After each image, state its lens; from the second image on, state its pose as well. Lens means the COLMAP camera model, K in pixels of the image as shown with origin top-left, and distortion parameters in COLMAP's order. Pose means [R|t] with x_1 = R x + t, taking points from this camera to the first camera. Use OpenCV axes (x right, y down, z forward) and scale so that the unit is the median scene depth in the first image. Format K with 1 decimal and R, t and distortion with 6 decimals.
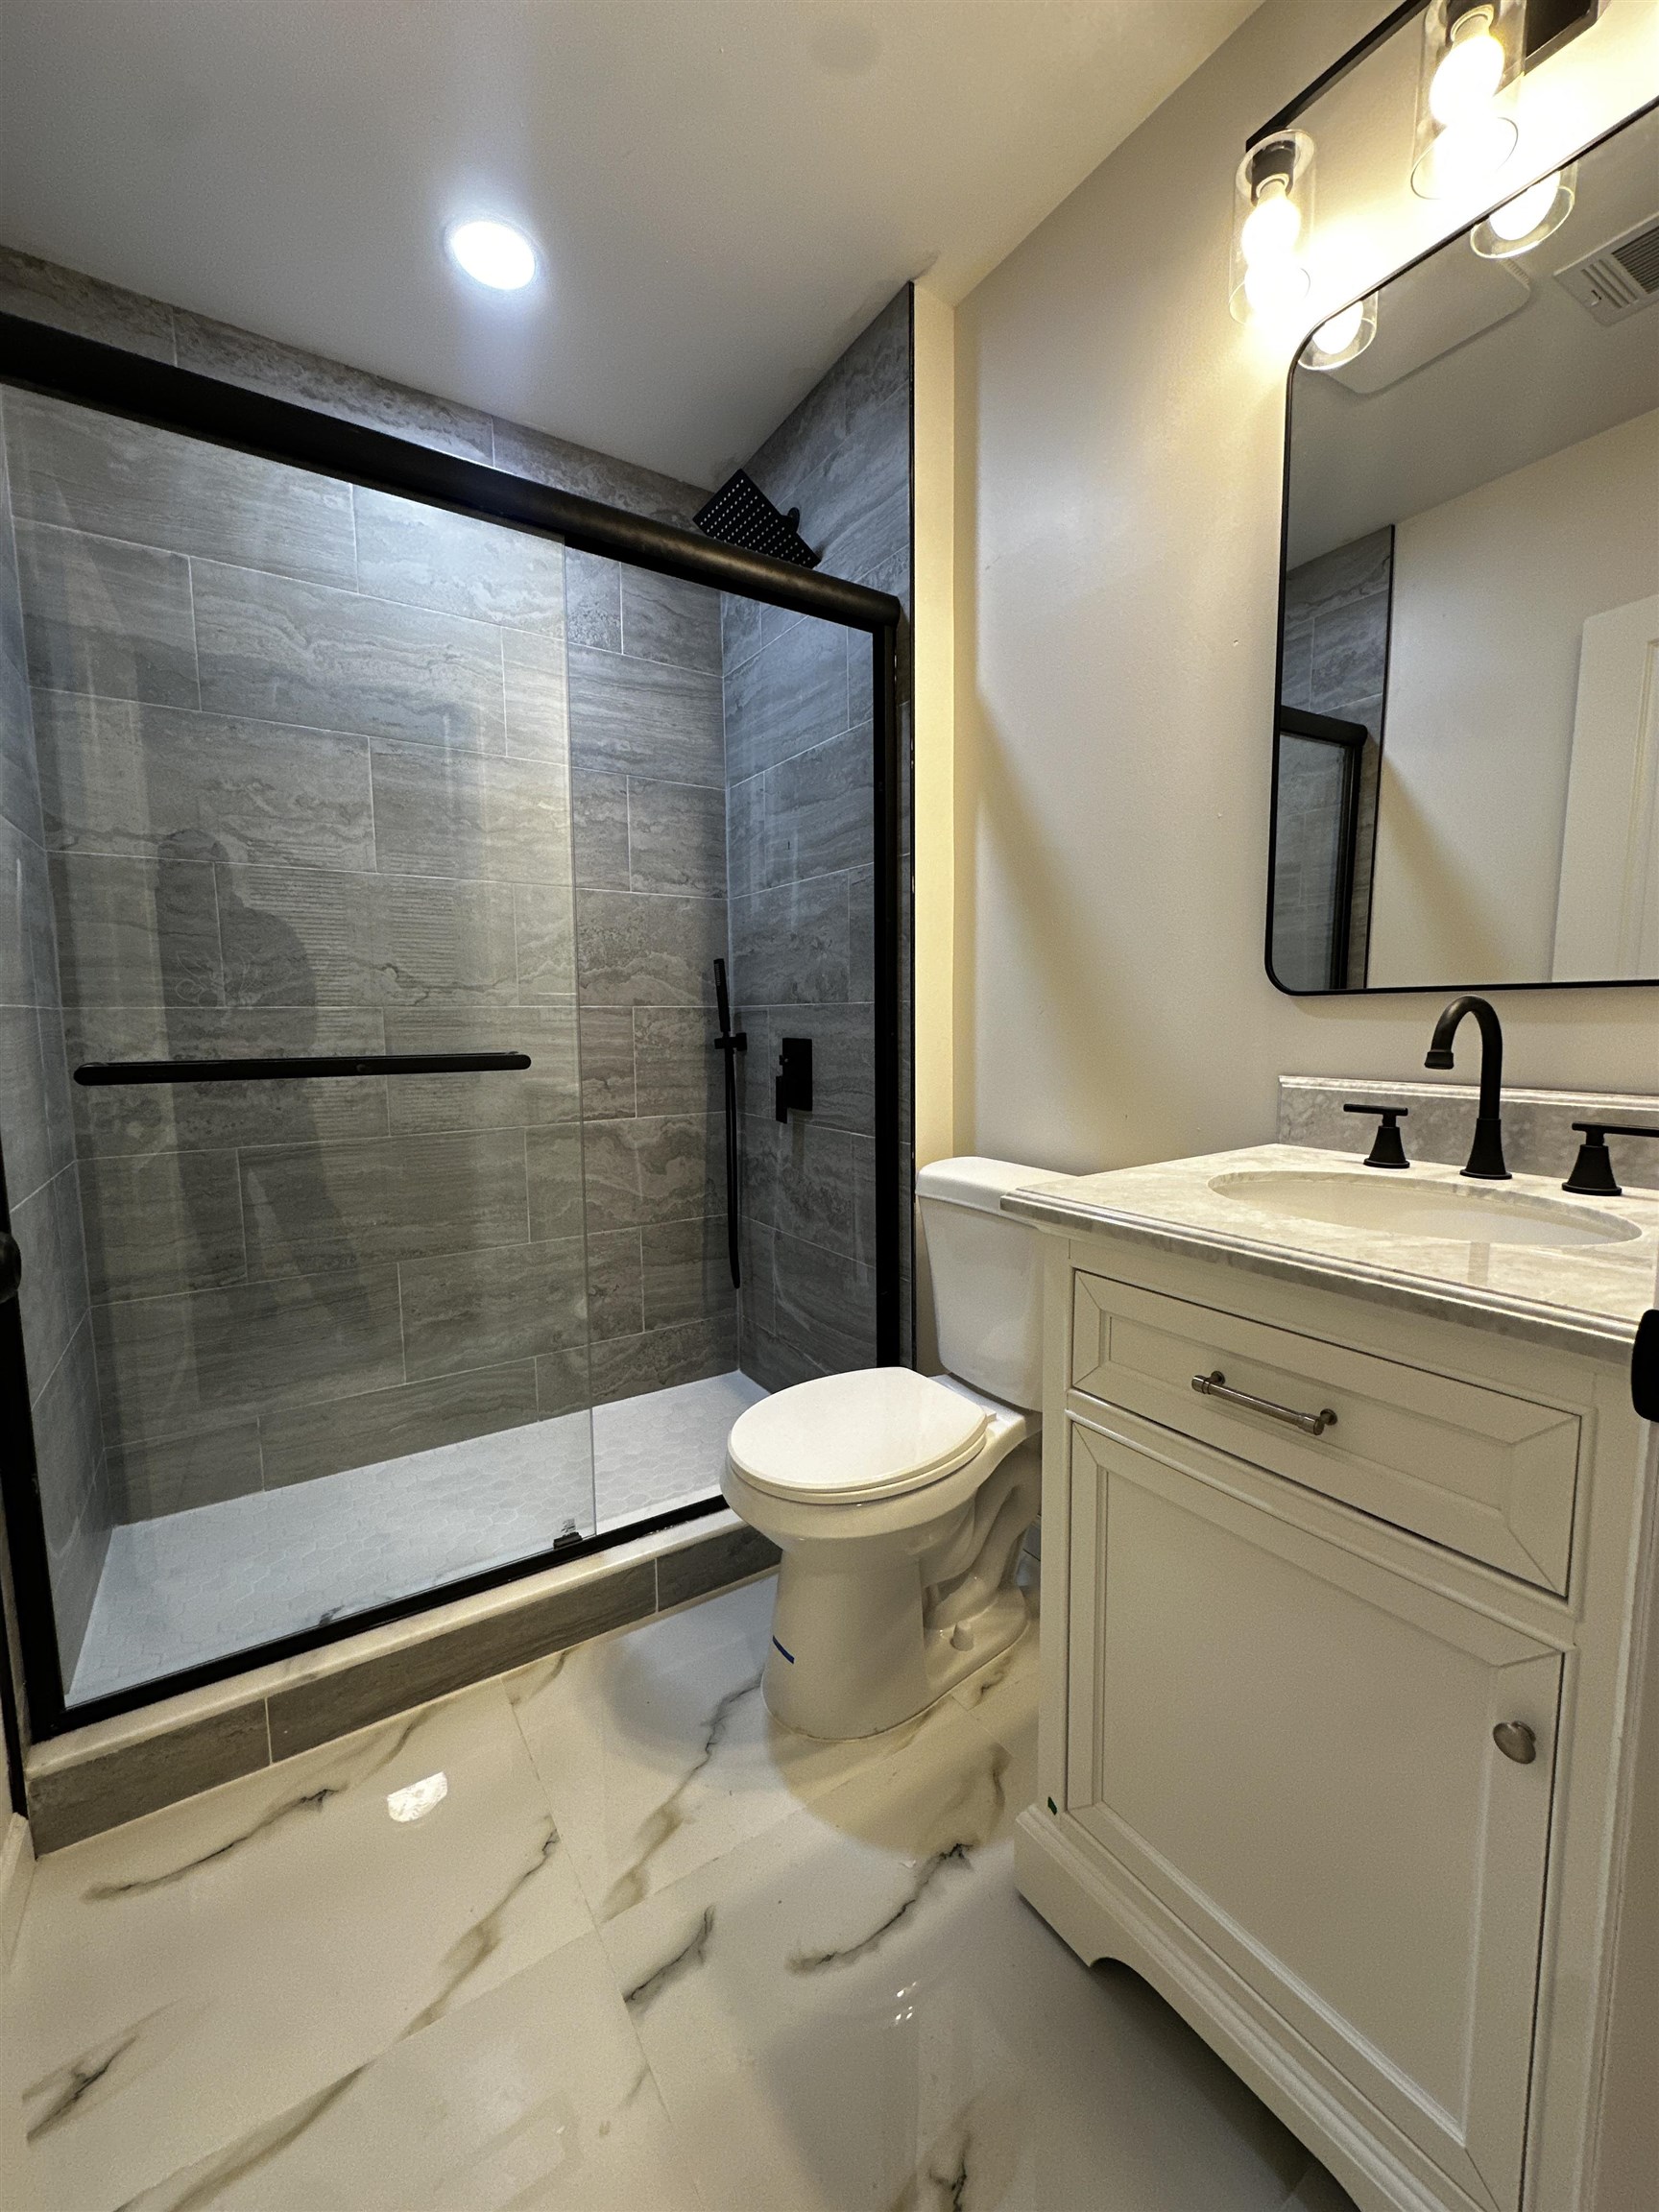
lens RADIAL K [[881.9, 0, 829.5], [0, 881.9, 1106.0], [0, 0, 1]] dist [-0.002726, -0.000031]
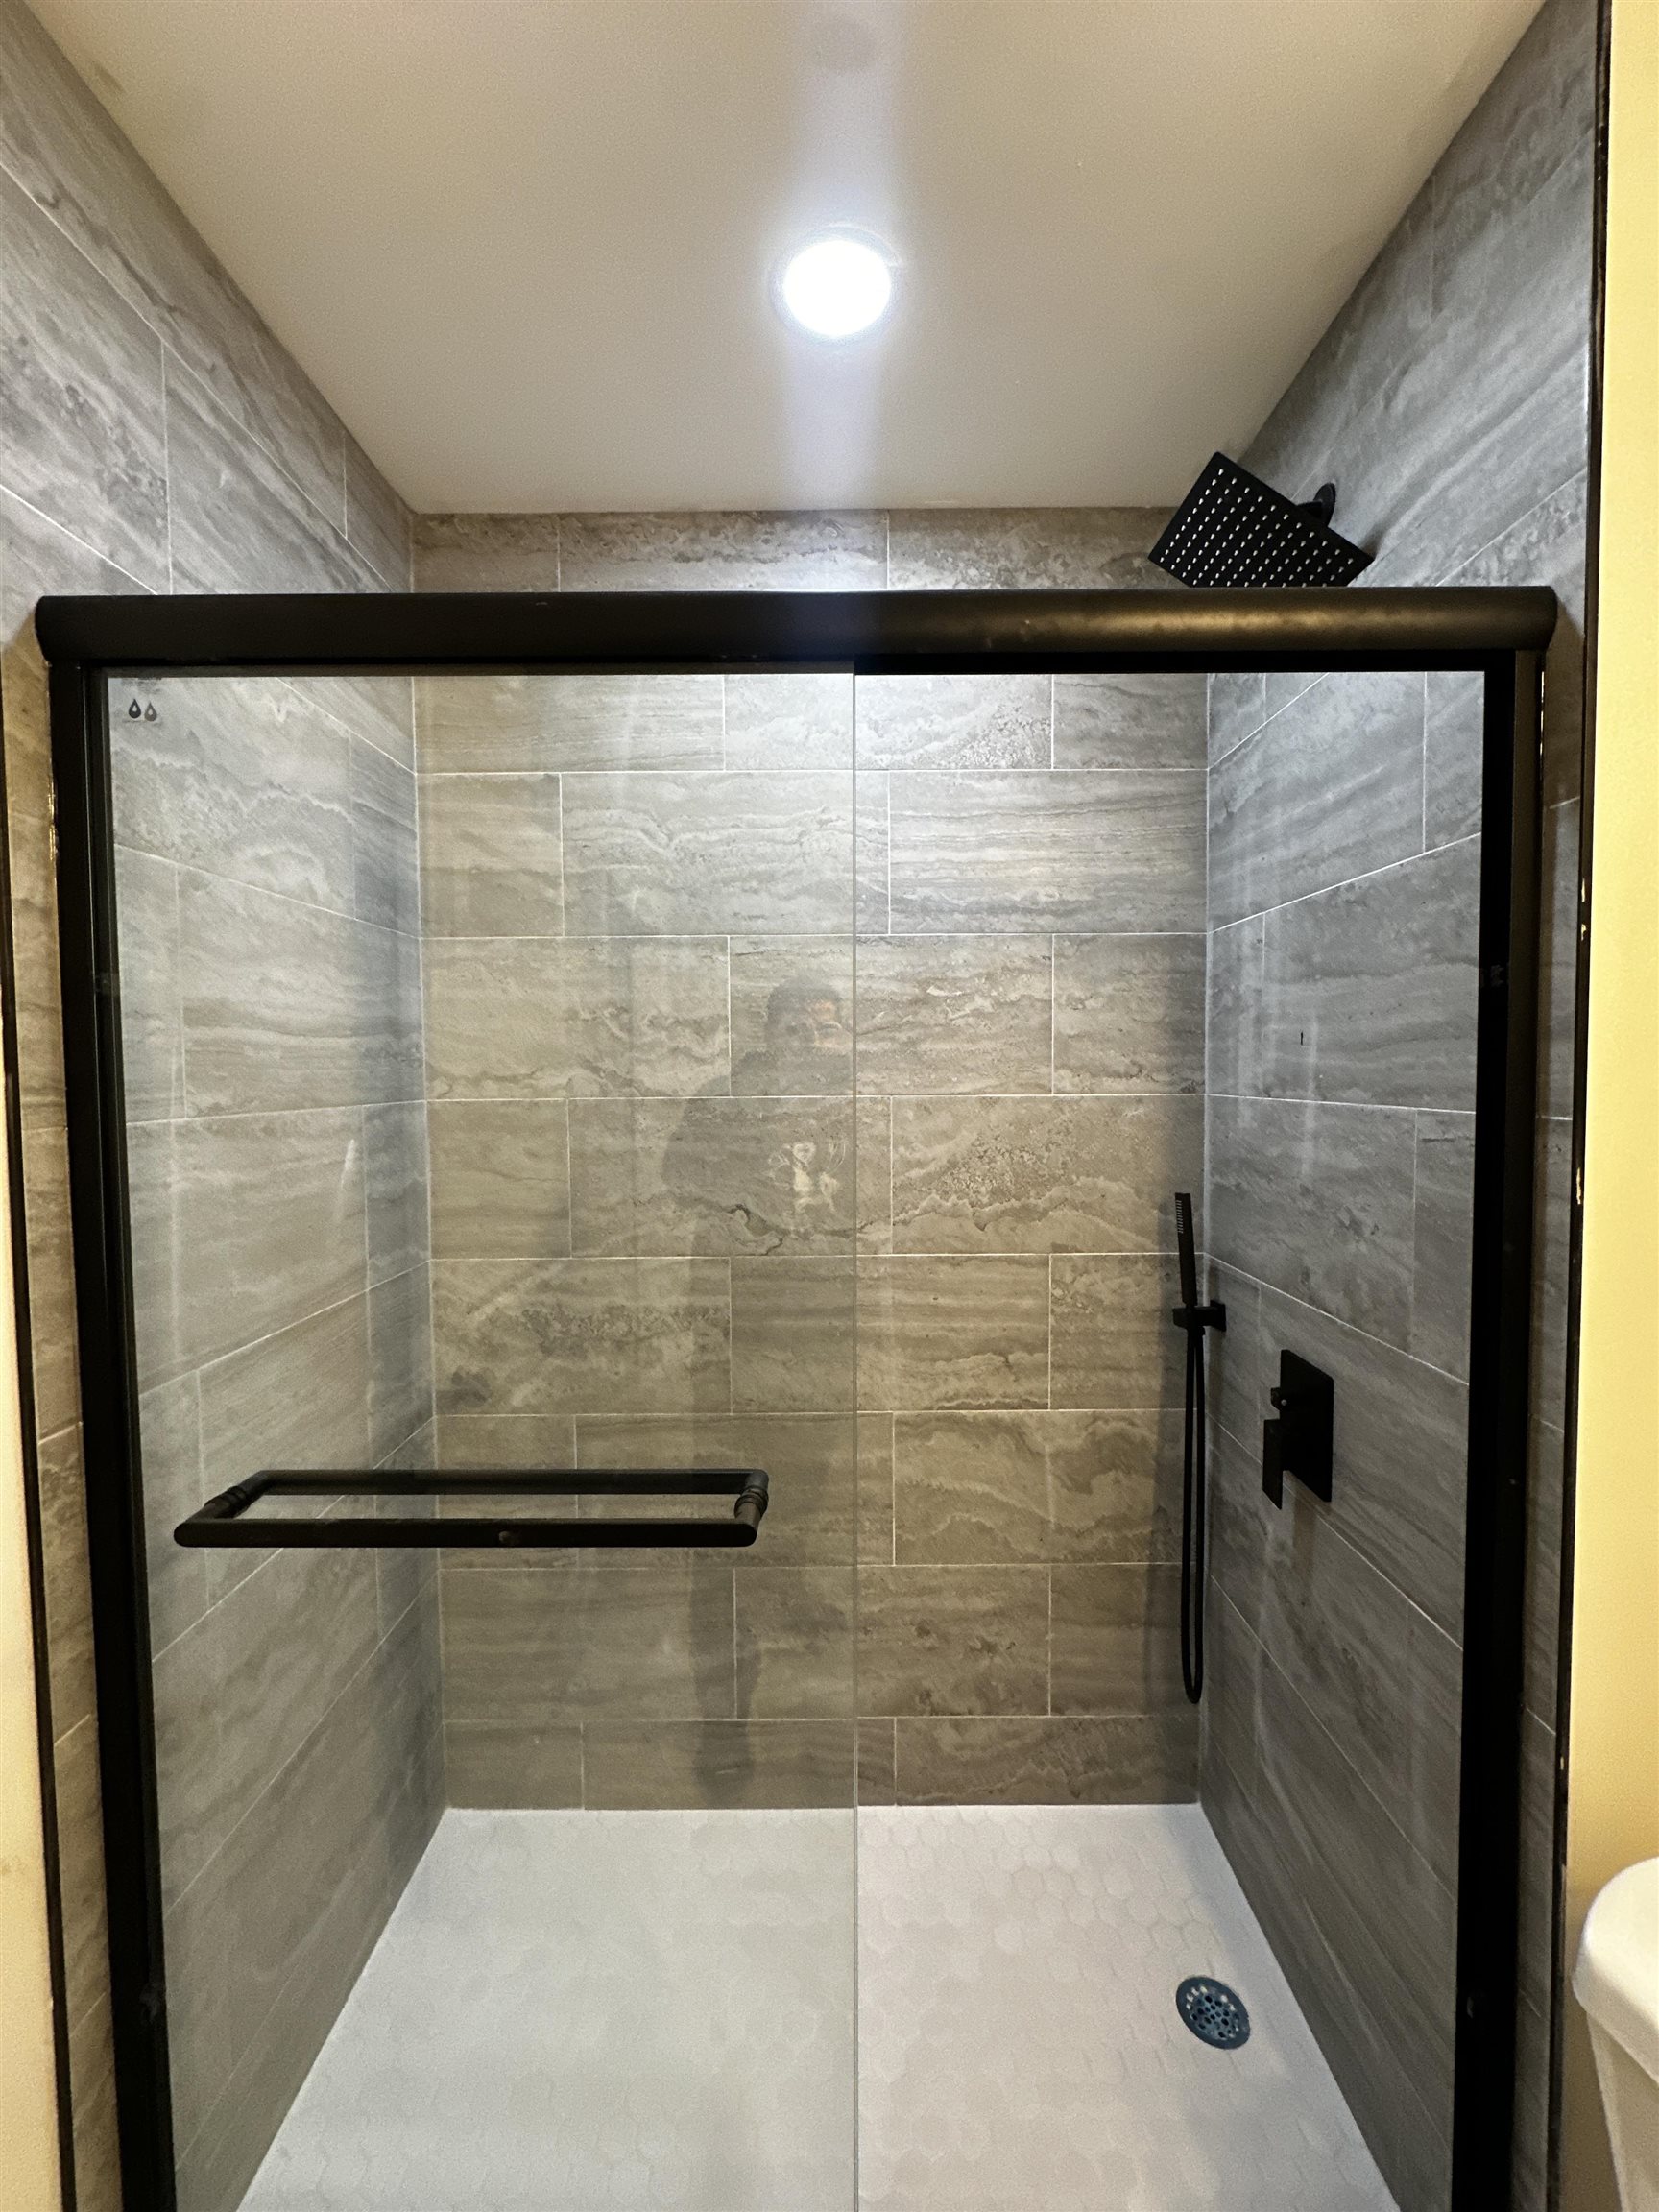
lens RADIAL K [[881.9, 0, 829.5], [0, 881.9, 1106.0], [0, 0, 1]] dist [-0.002726, -0.000031]
pose [[0.833751, 0.025994, -0.551529, 0.017289], [-0.056566, 0.997657, -0.038491, -0.208920], [0.549236, 0.063289, 0.833268, 0.330802]]
